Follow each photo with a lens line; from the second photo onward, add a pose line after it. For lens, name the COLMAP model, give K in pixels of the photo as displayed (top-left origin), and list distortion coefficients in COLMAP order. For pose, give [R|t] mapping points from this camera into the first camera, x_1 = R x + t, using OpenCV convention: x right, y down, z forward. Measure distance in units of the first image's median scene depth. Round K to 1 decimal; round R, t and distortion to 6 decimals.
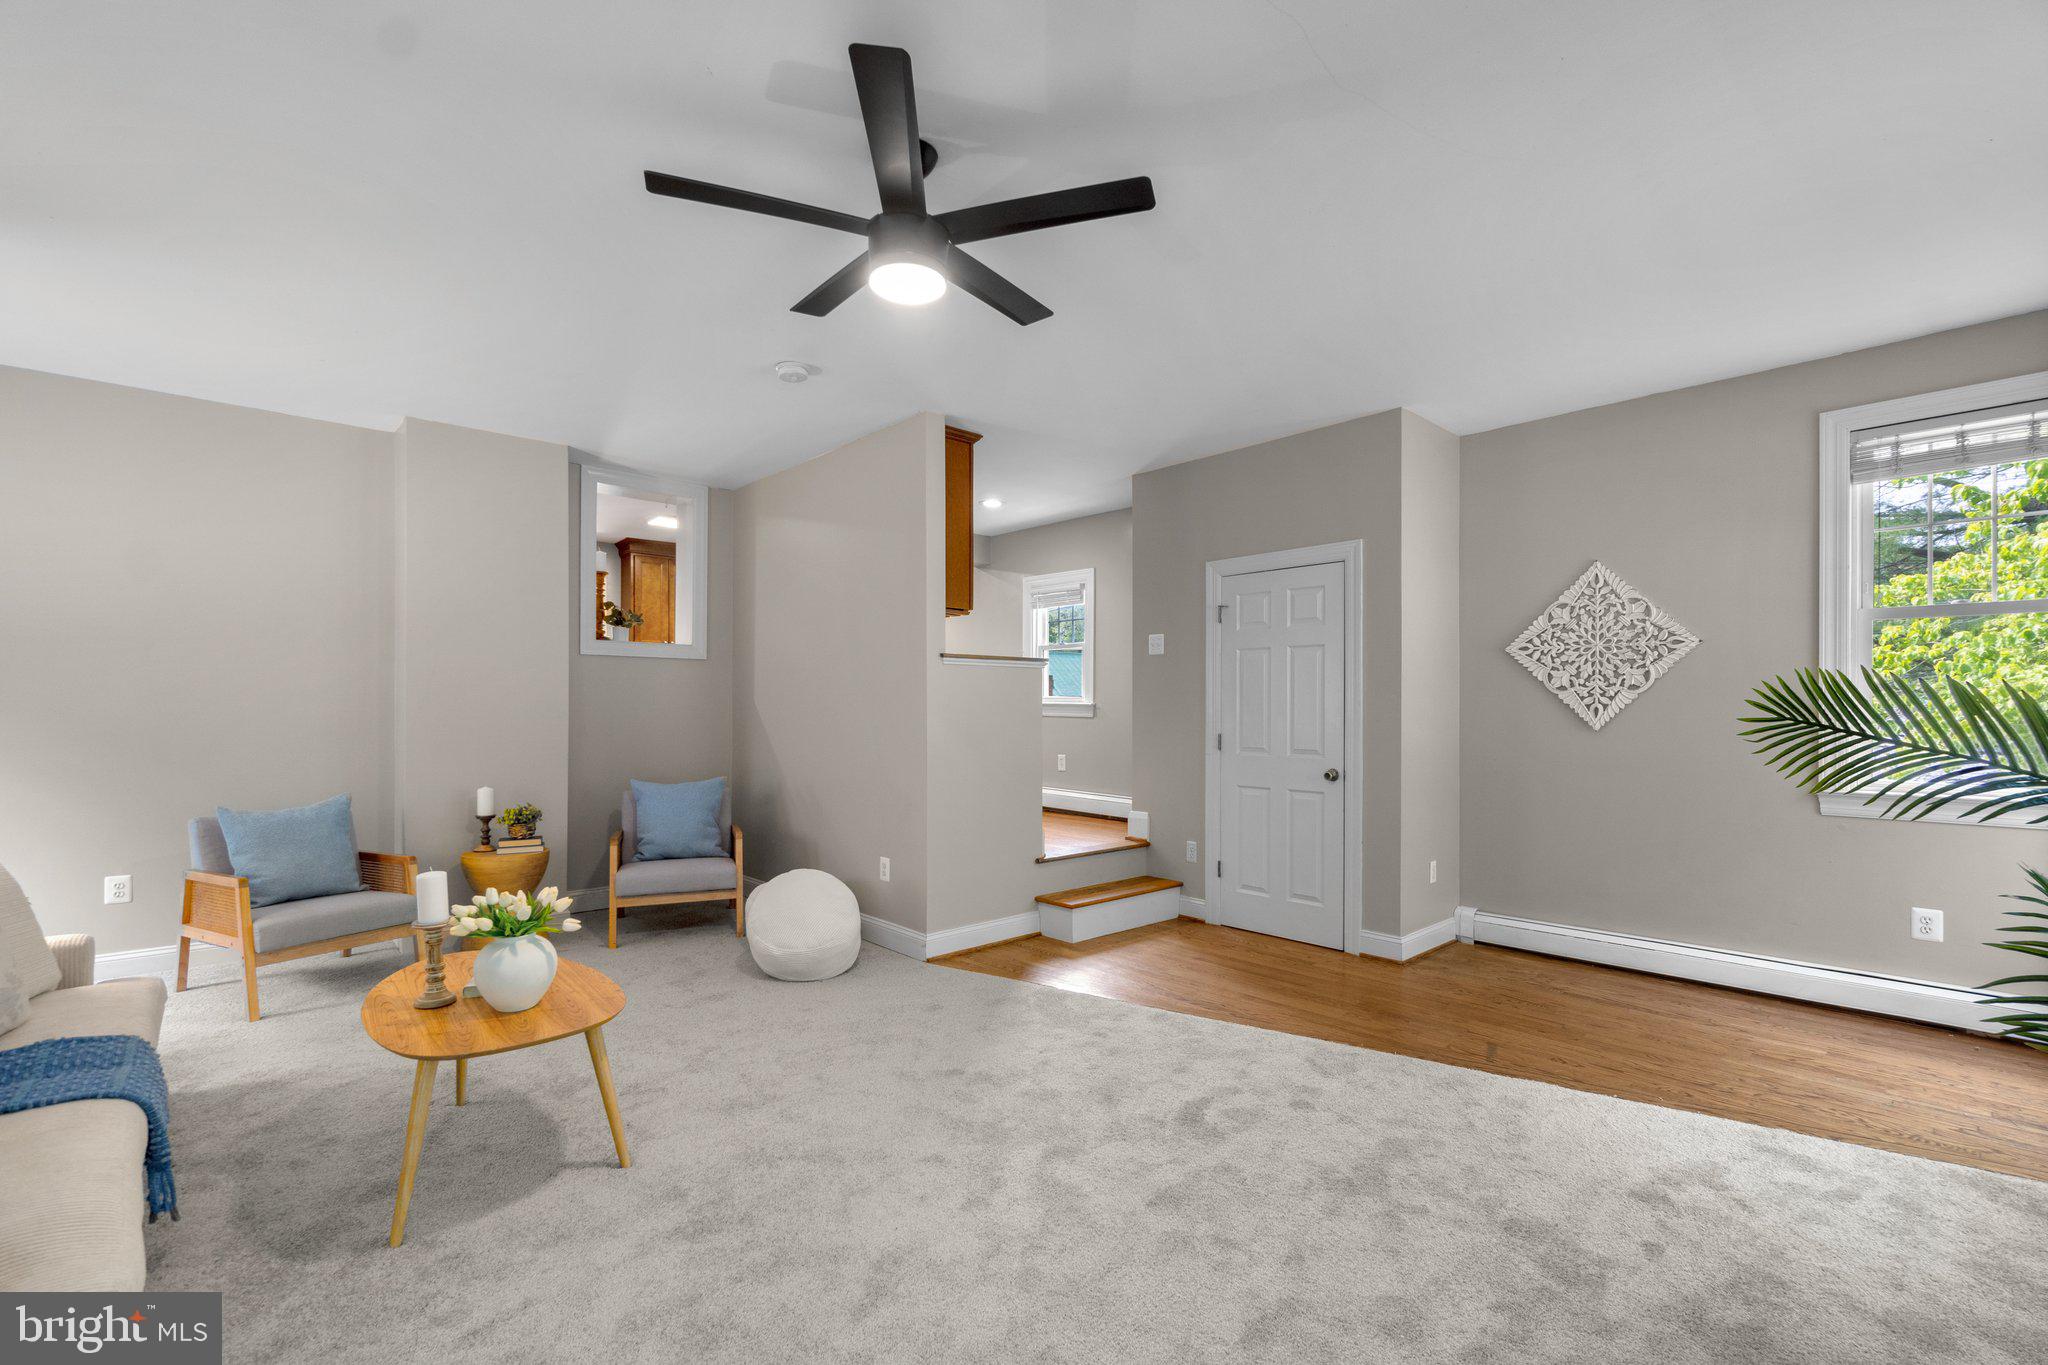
lens RADIAL K [[905.9, 0, 1018.5], [0, 905.9, 699.2], [0, 0, 1]] dist [-0.004978, 0.001395]
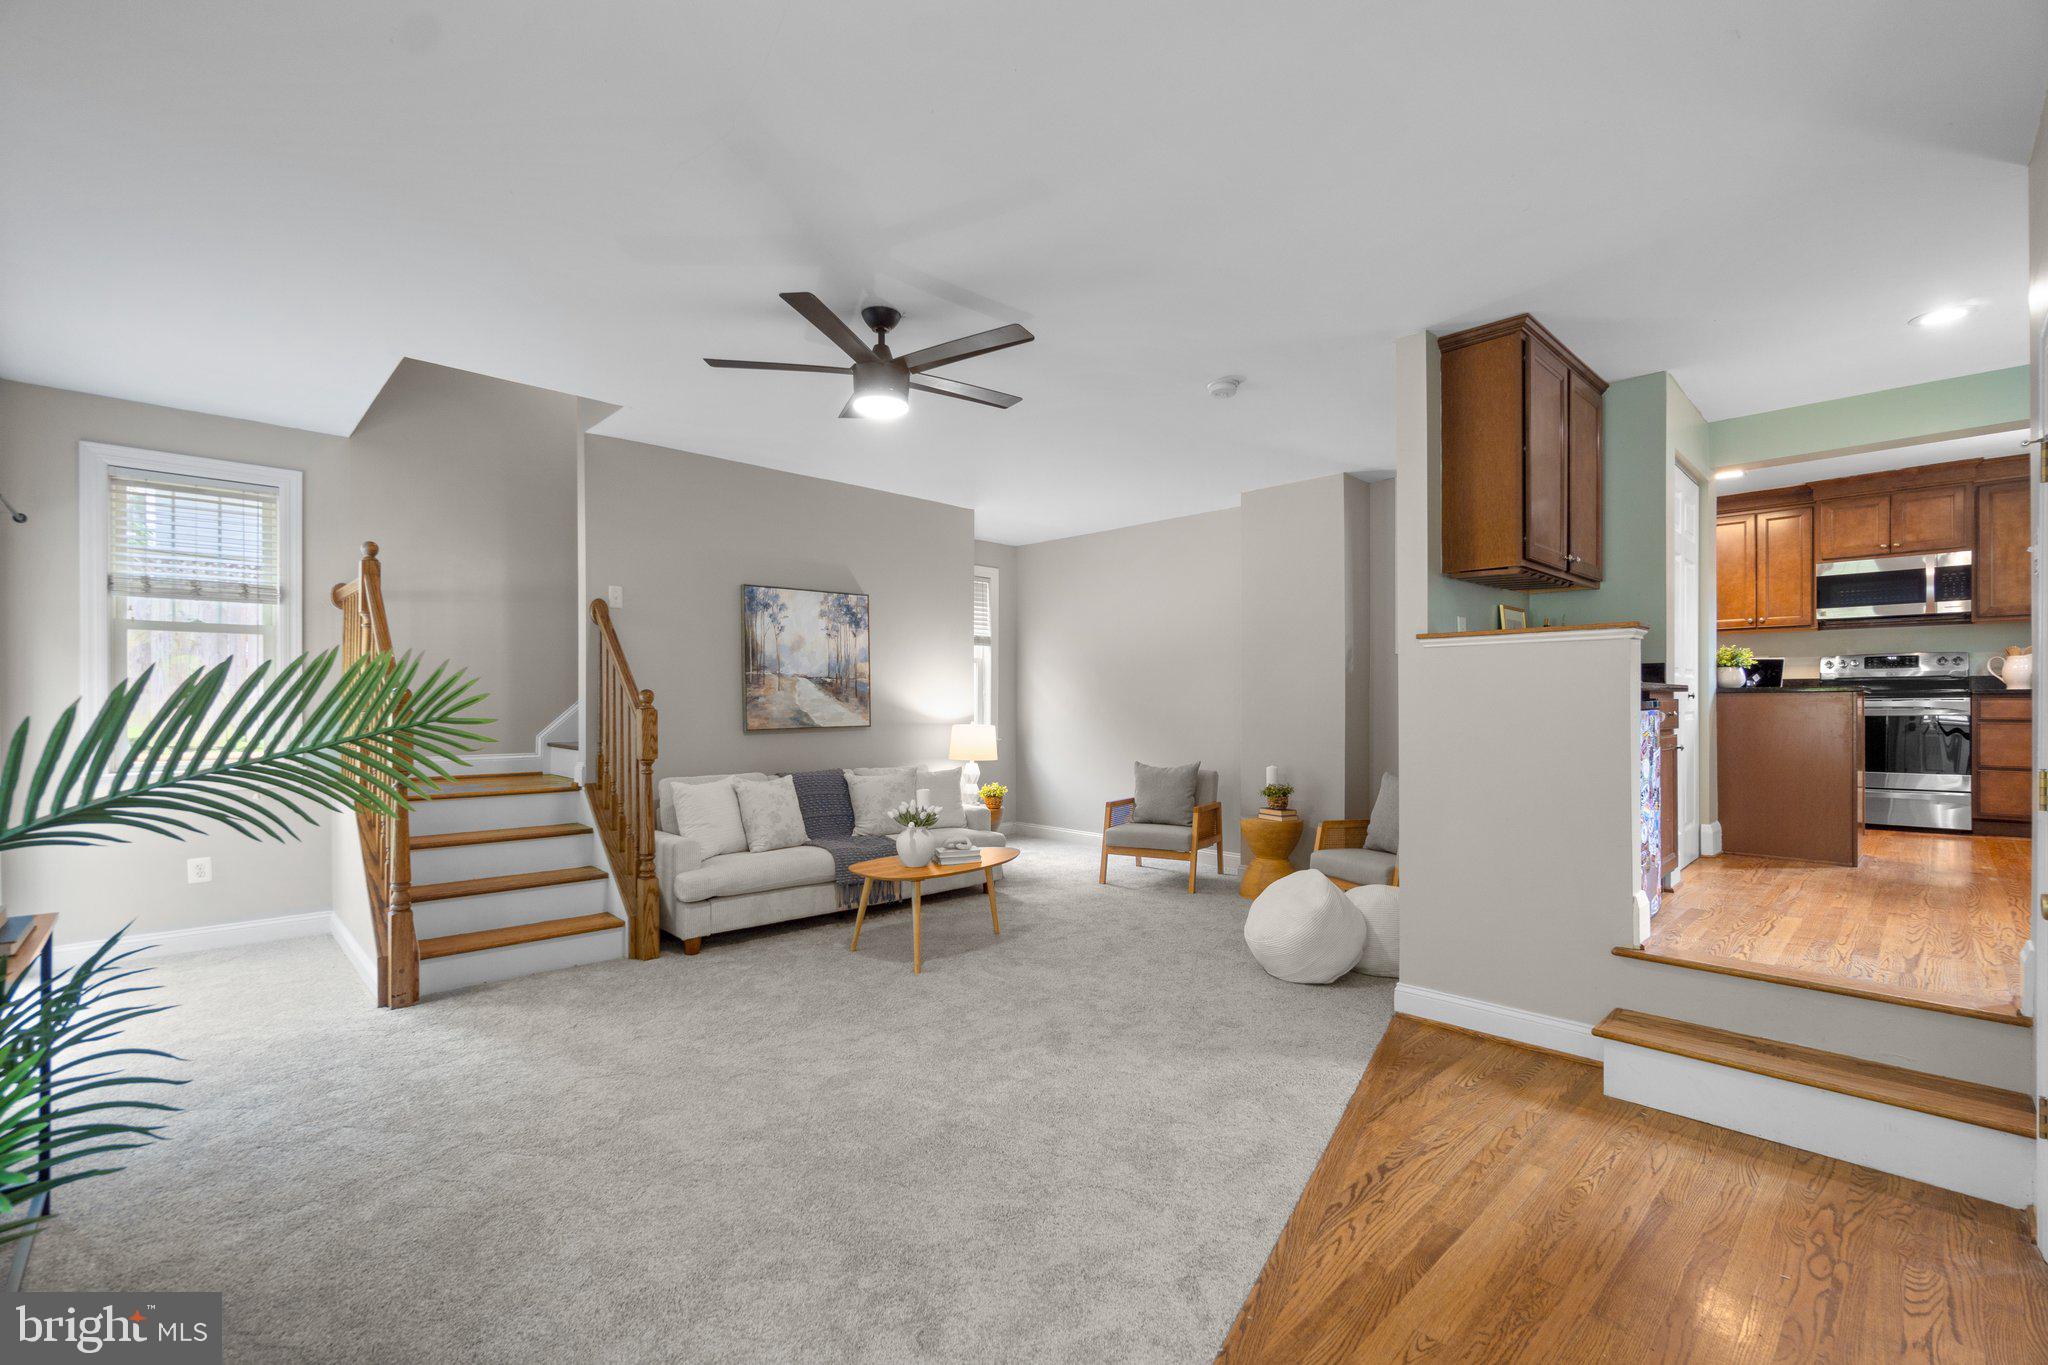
lens RADIAL K [[885.8, 0, 1011.3], [0, 885.8, 718.9], [0, 0, 1]] dist [-0.002634, -0.000399]
pose [[0.009303, 0.018693, -0.999782, 0.703813], [0.013620, 0.999730, 0.018818, 0.000879], [0.999864, -0.013792, 0.009046, 0.655030]]
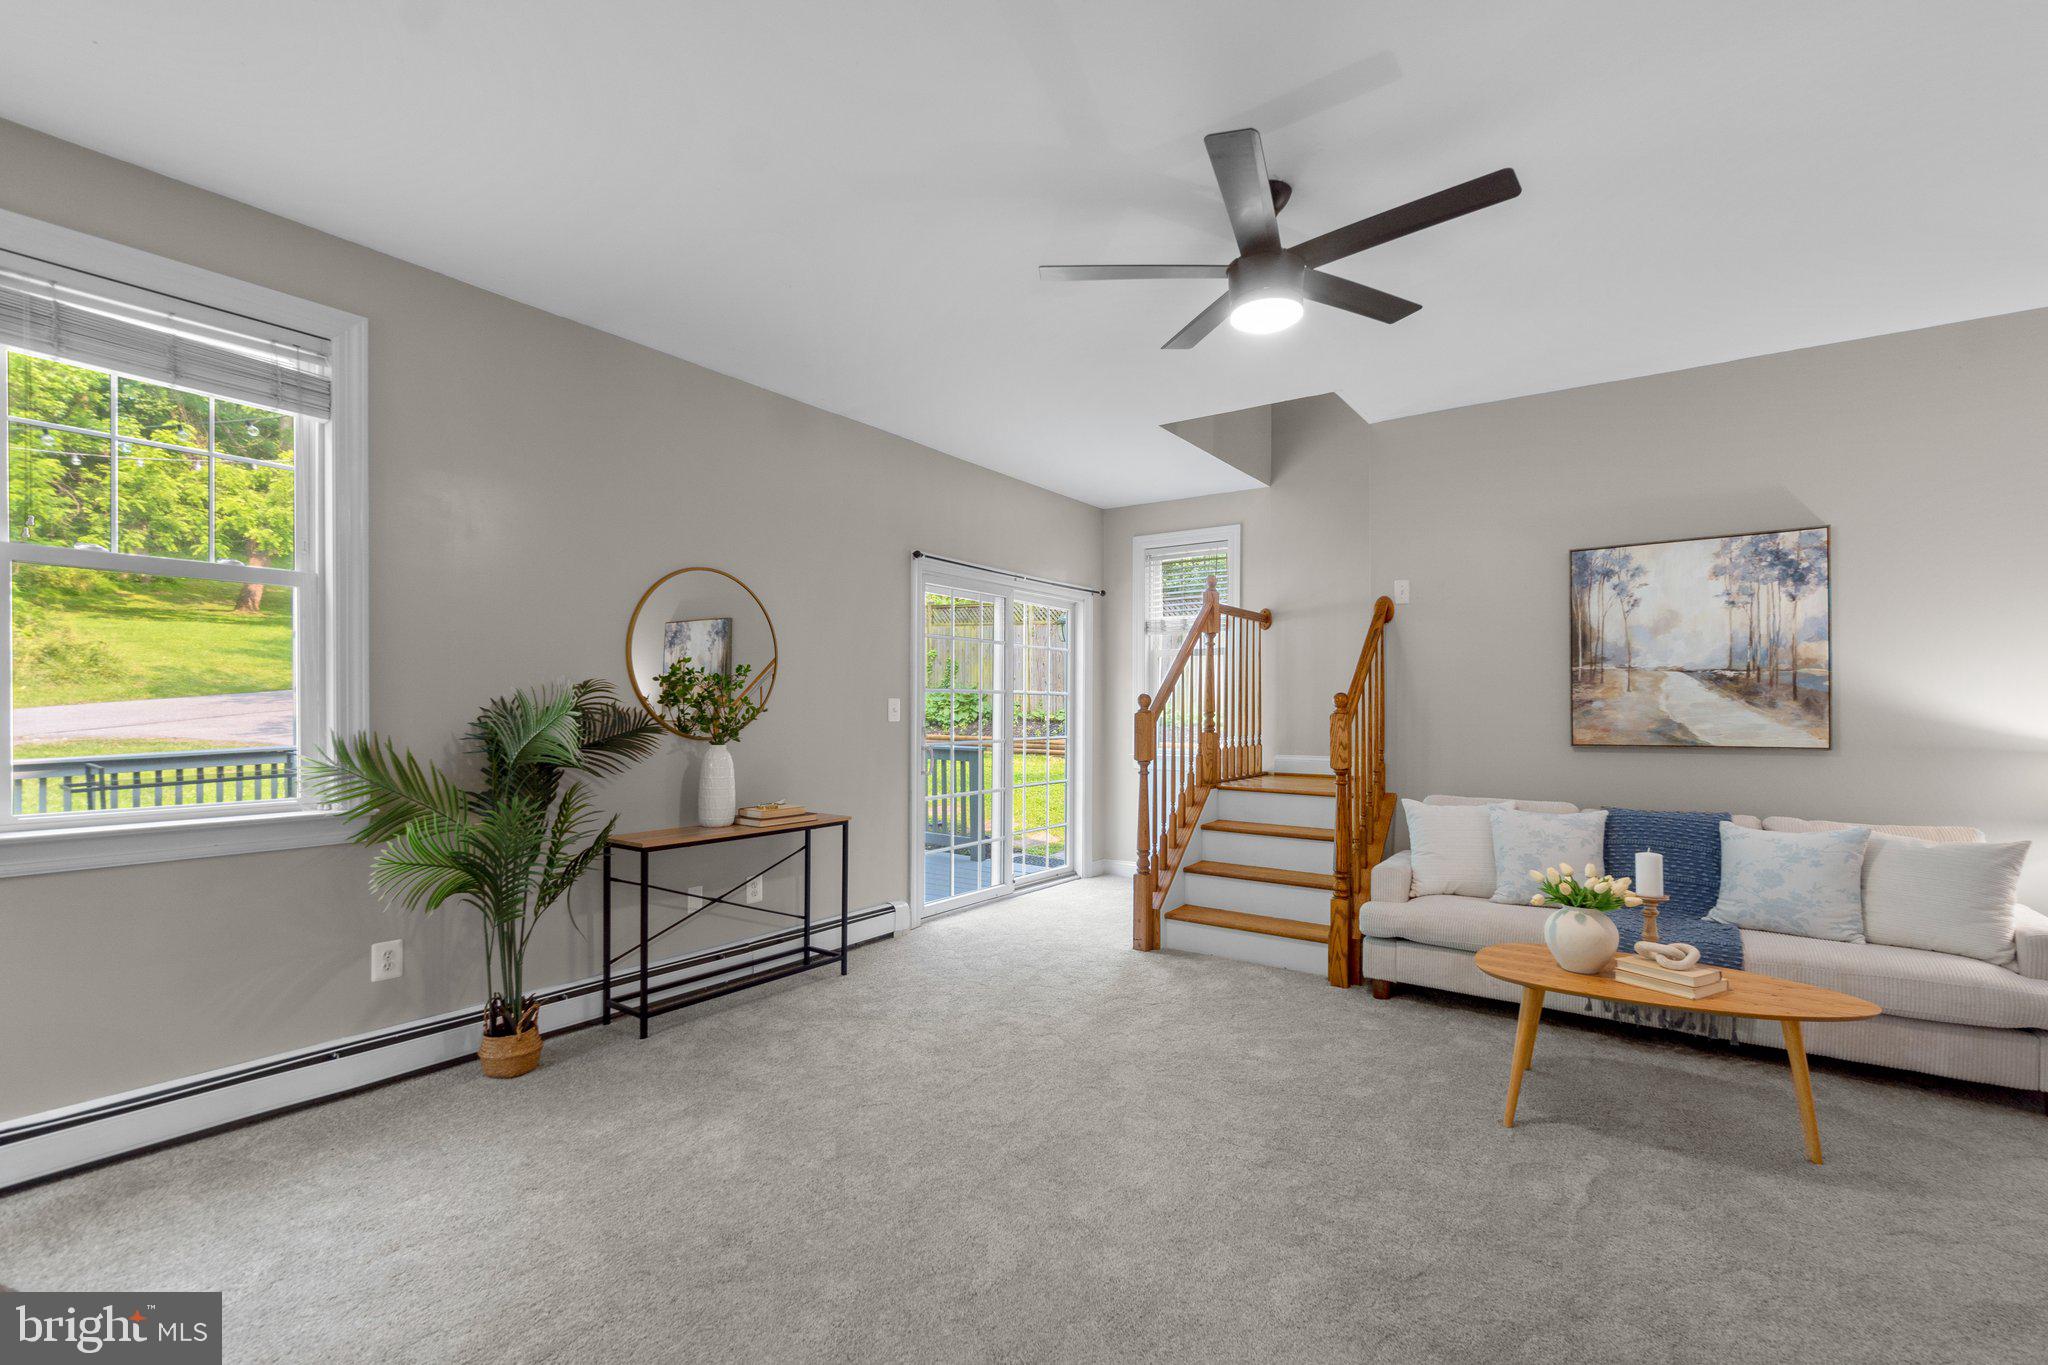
lens RADIAL K [[904.1, 0, 1029.1], [0, 904.1, 719.1], [0, 0, 1]] dist [0.000909, 0.000768]
pose [[-0.979838, 0.003854, -0.199756, 0.197713], [0.002947, 0.999984, 0.004838, 0.001737], [0.199771, 0.004152, -0.979834, 1.121167]]
